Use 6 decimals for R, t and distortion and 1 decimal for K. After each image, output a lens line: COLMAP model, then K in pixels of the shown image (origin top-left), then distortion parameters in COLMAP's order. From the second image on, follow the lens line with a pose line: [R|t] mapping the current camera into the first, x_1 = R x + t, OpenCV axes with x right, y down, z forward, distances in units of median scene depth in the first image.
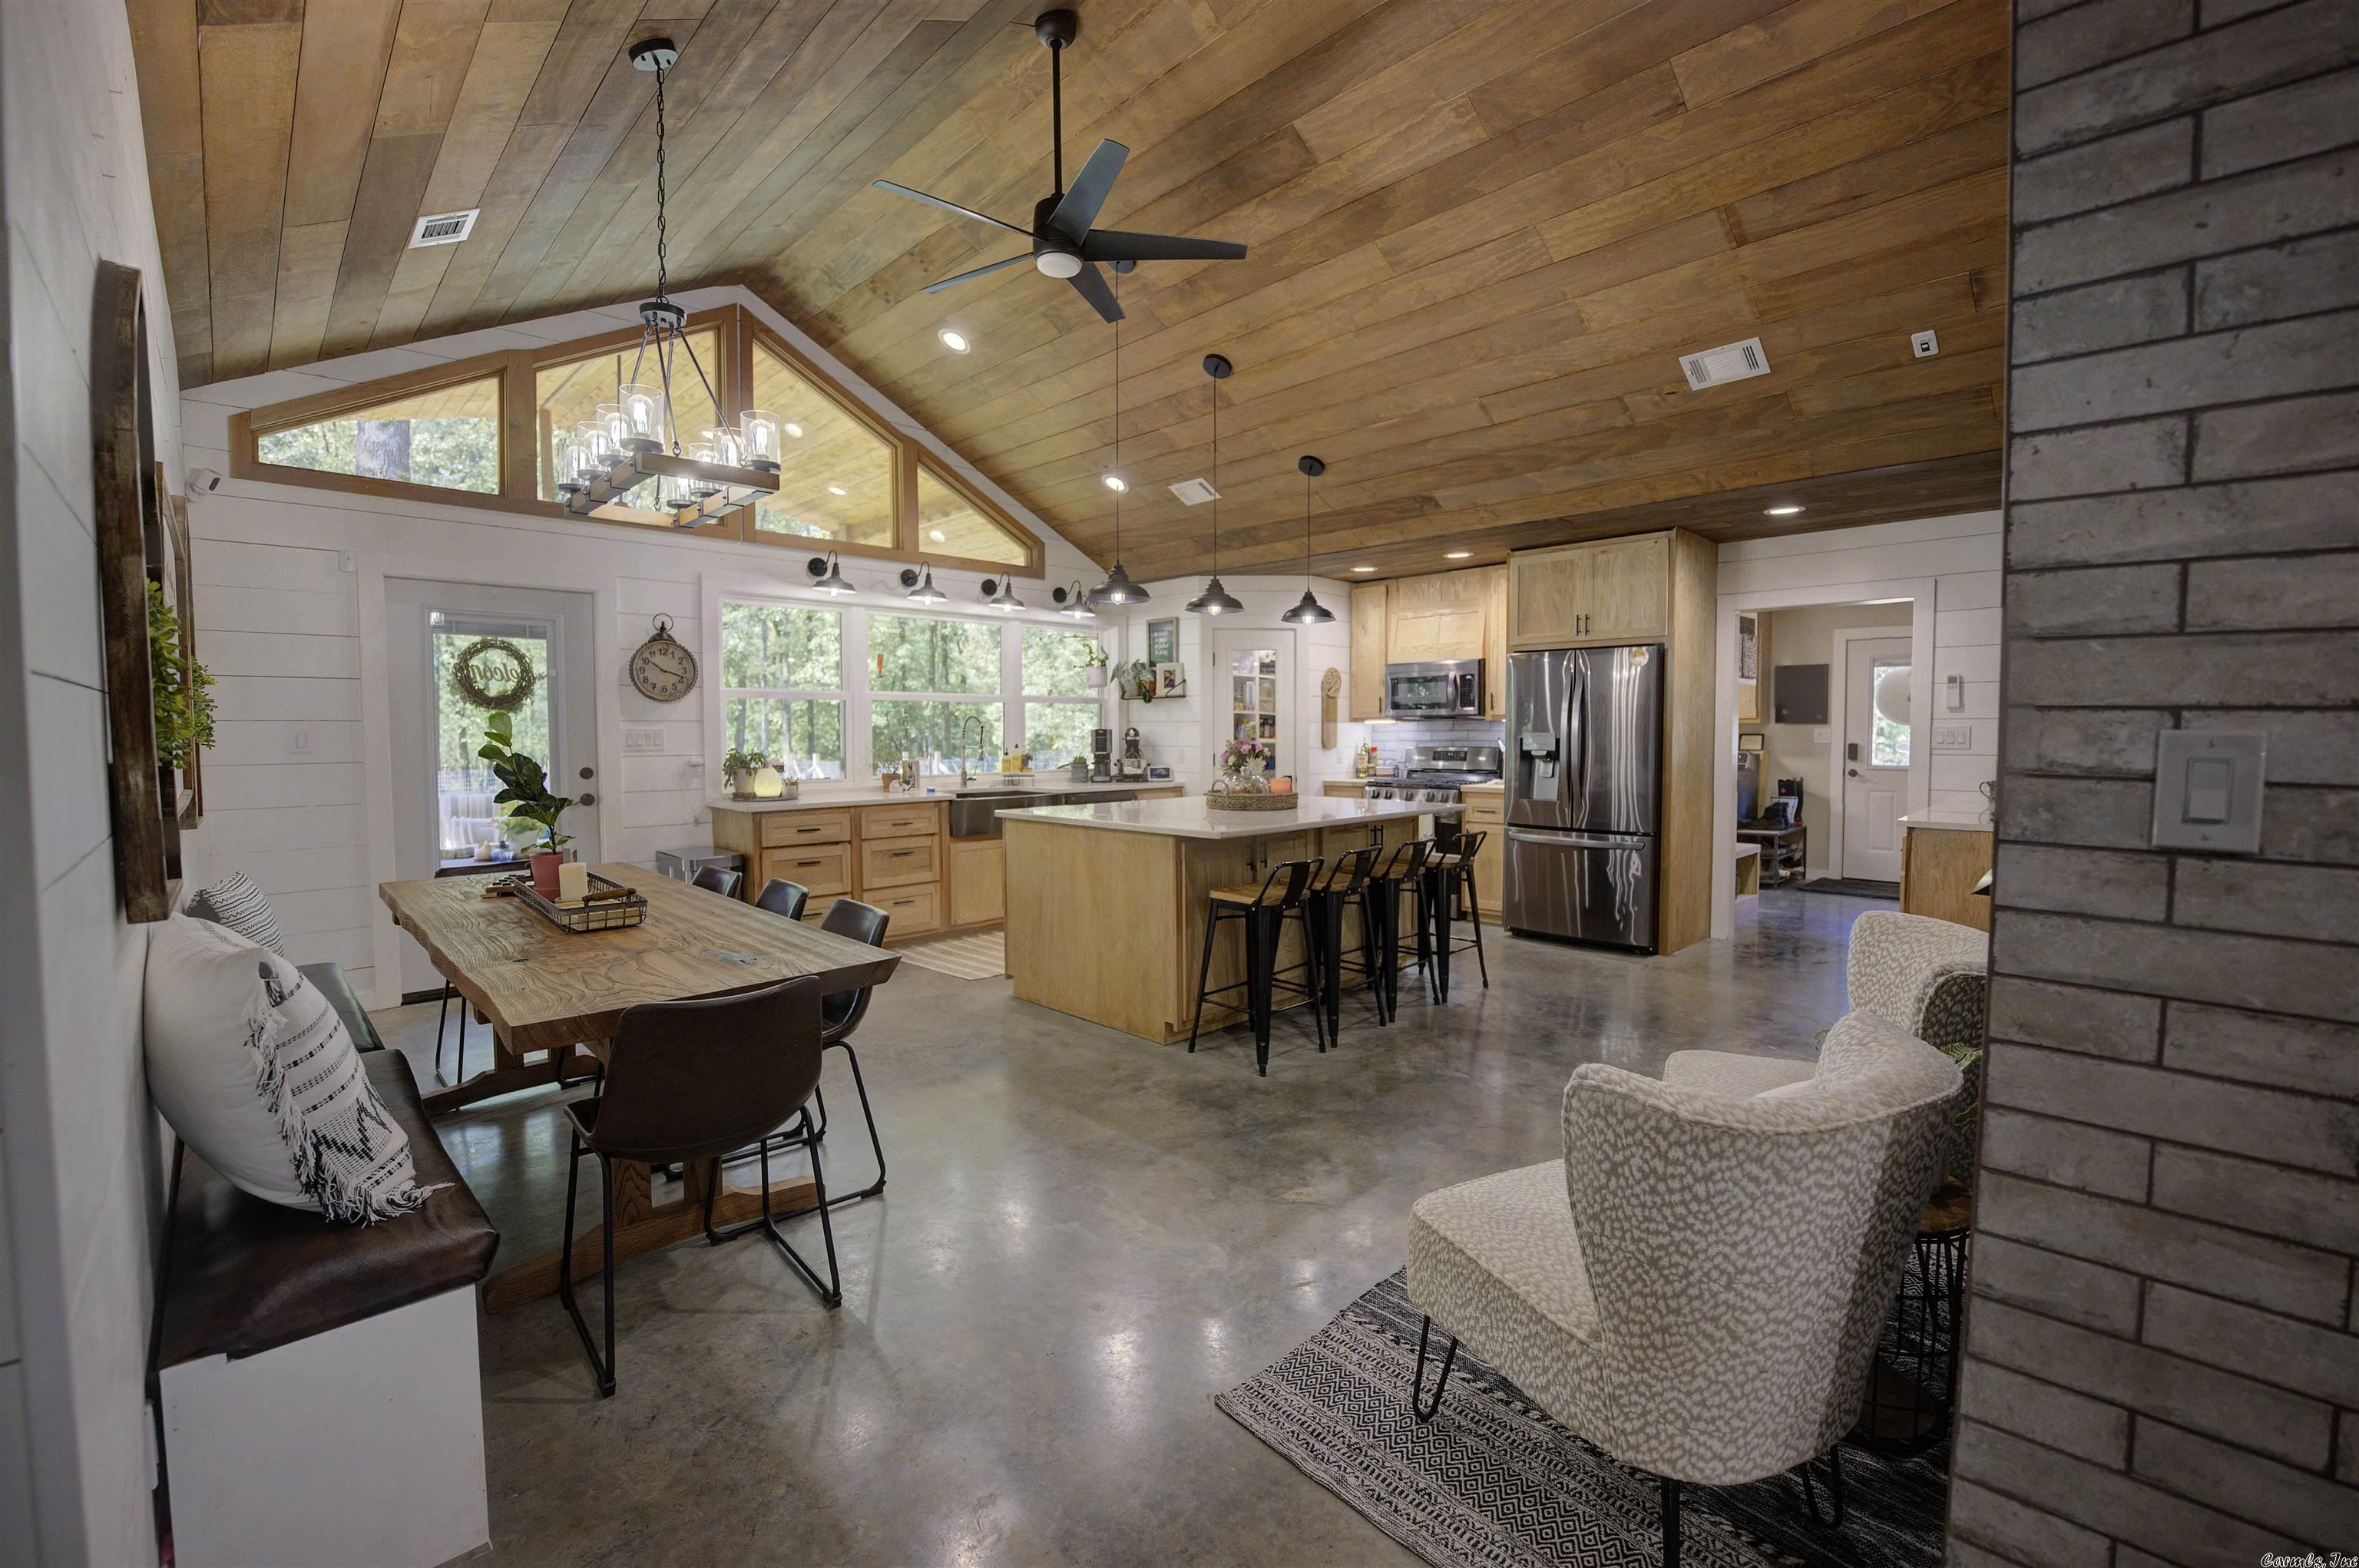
lens RADIAL K [[975.6, 0, 1187.6], [0, 975.6, 771.6], [0, 0, 1]] dist [-0.022308, 0.000930]
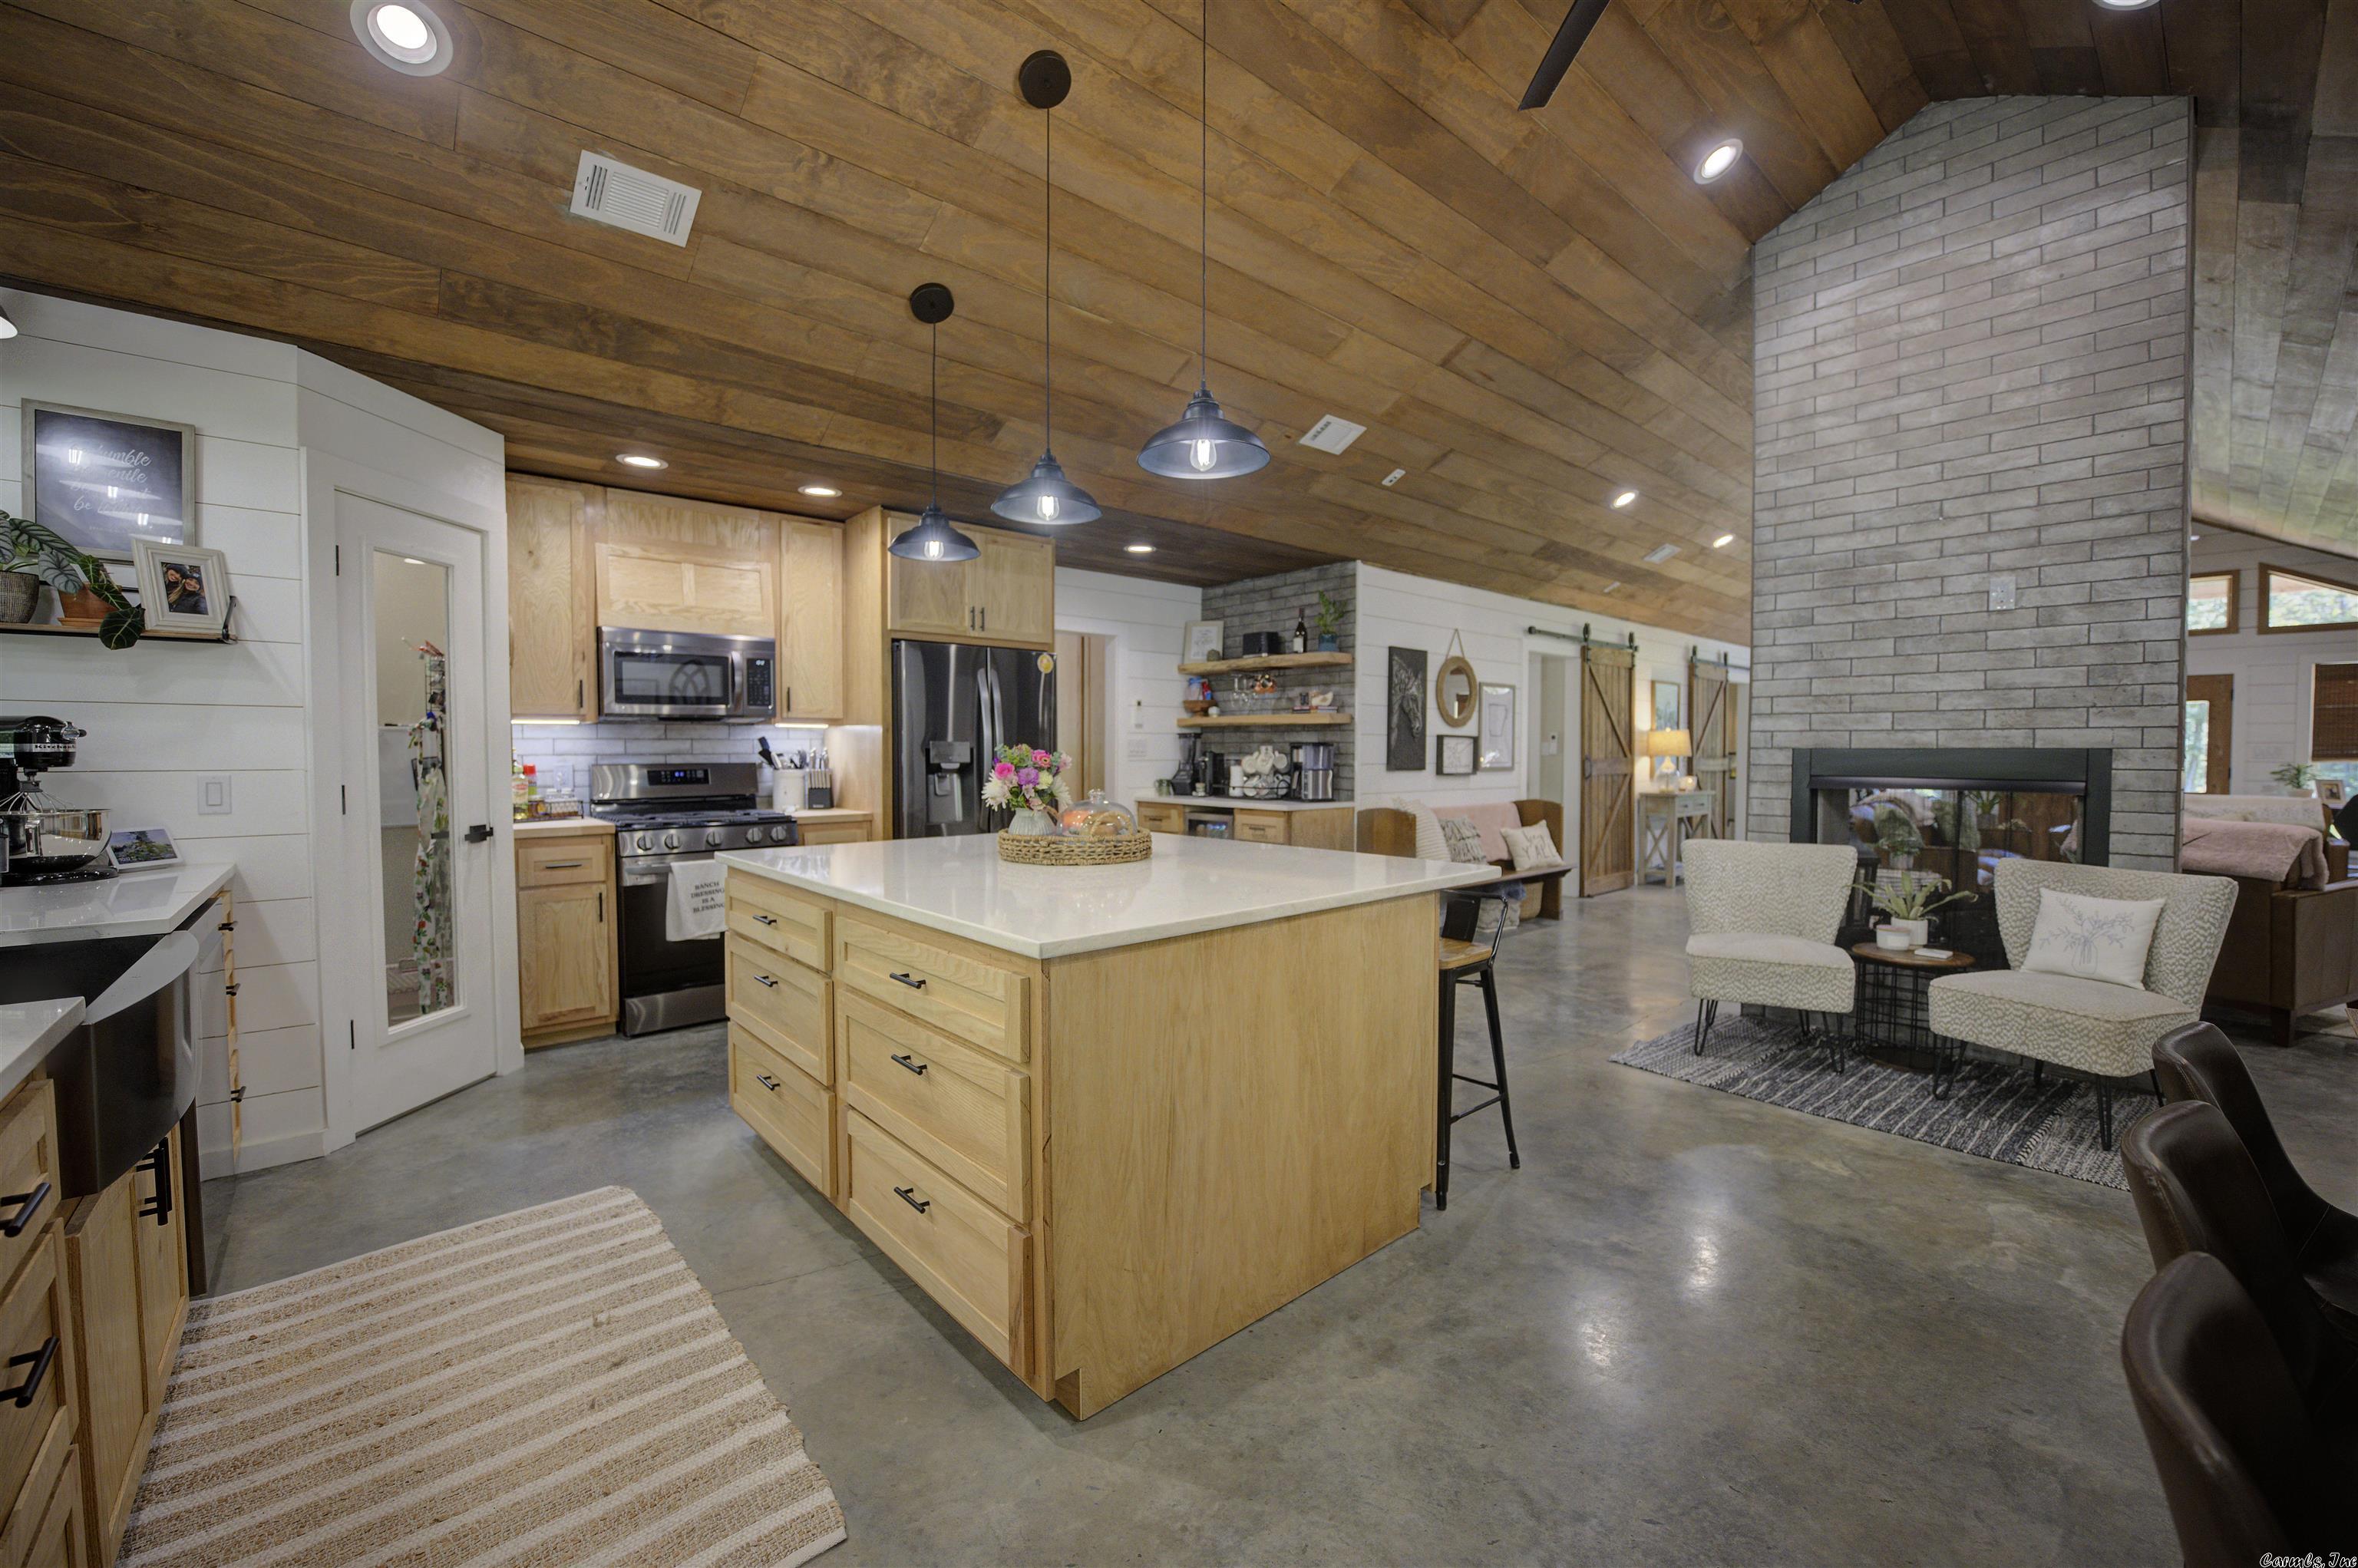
lens RADIAL K [[946.8, 0, 1178.6], [0, 946.8, 780.9], [0, 0, 1]] dist [-0.022437, 0.000158]
pose [[0.061228, -0.029518, 0.997687, -0.461547], [0.042184, 0.998746, 0.026961, -0.020988], [-0.997232, 0.040436, 0.062396, 0.809687]]
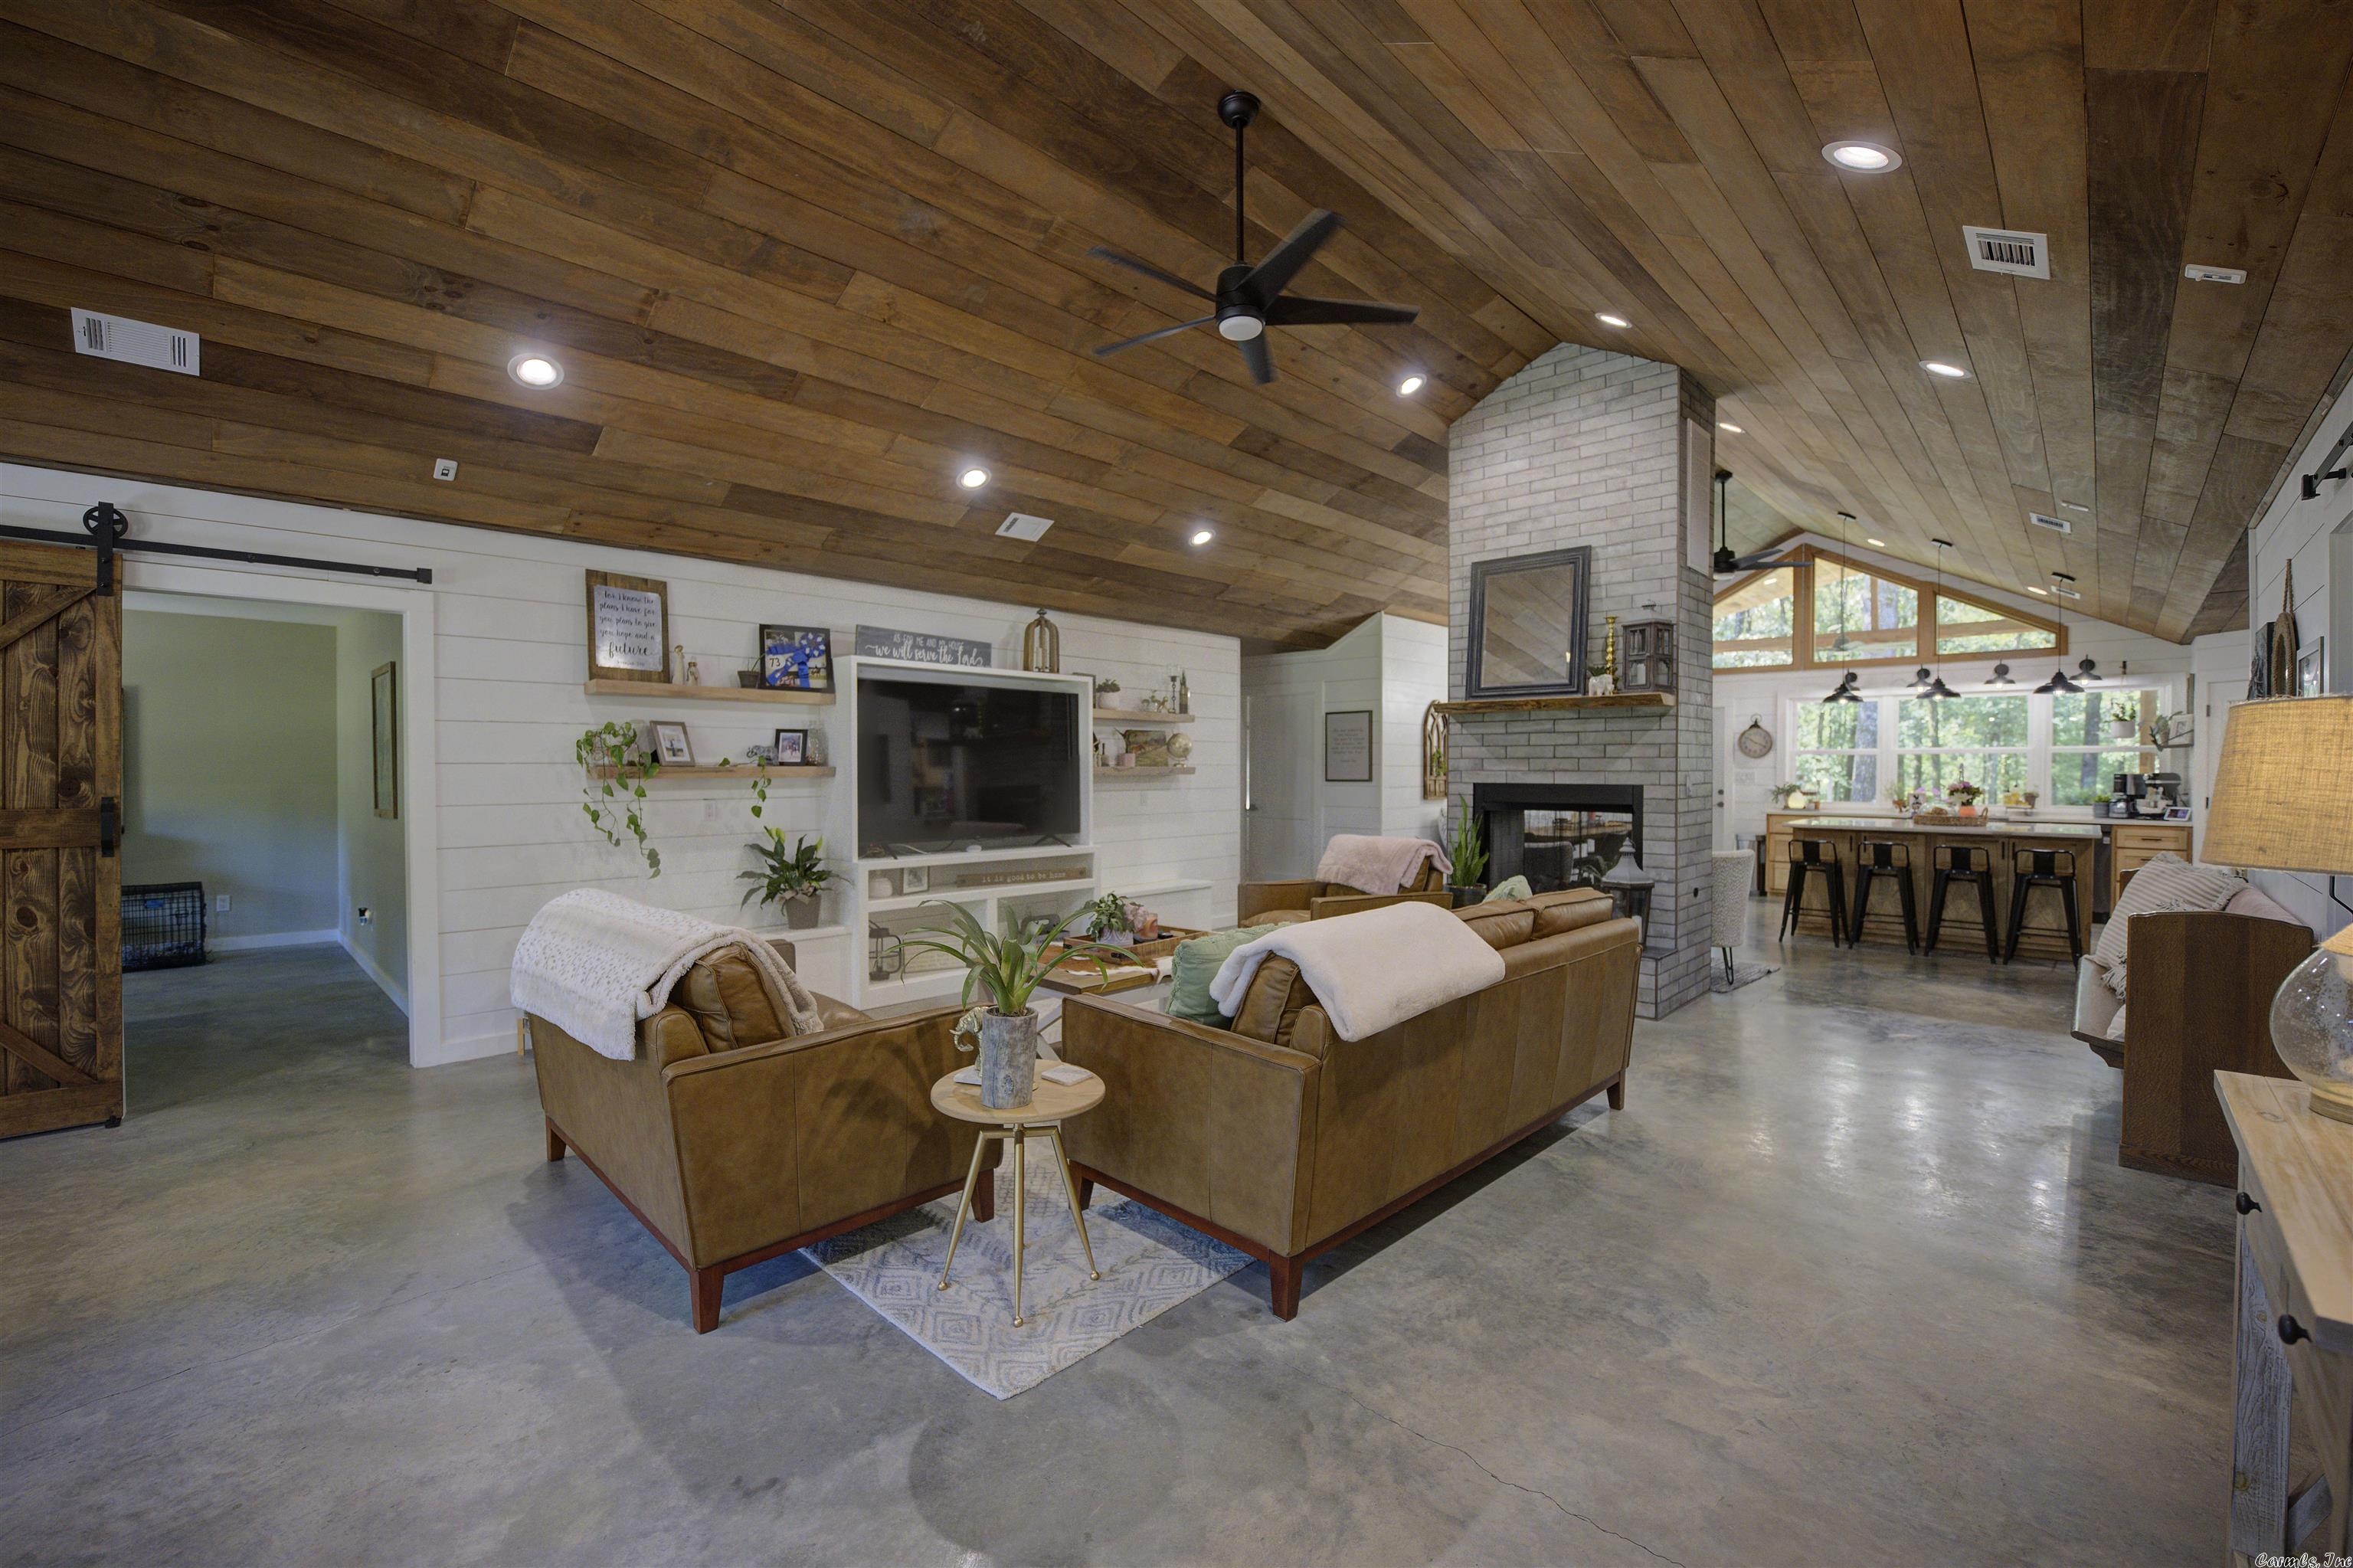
lens RADIAL K [[972.9, 0, 1176.5], [0, 972.9, 784.0], [0, 0, 1]] dist [-0.022707, 0.000382]
pose [[0.018221, 0.018277, -0.999667, 1.398232], [-0.046399, 0.998771, 0.017415, 0.002339], [0.998757, 0.046067, 0.019046, -0.222394]]
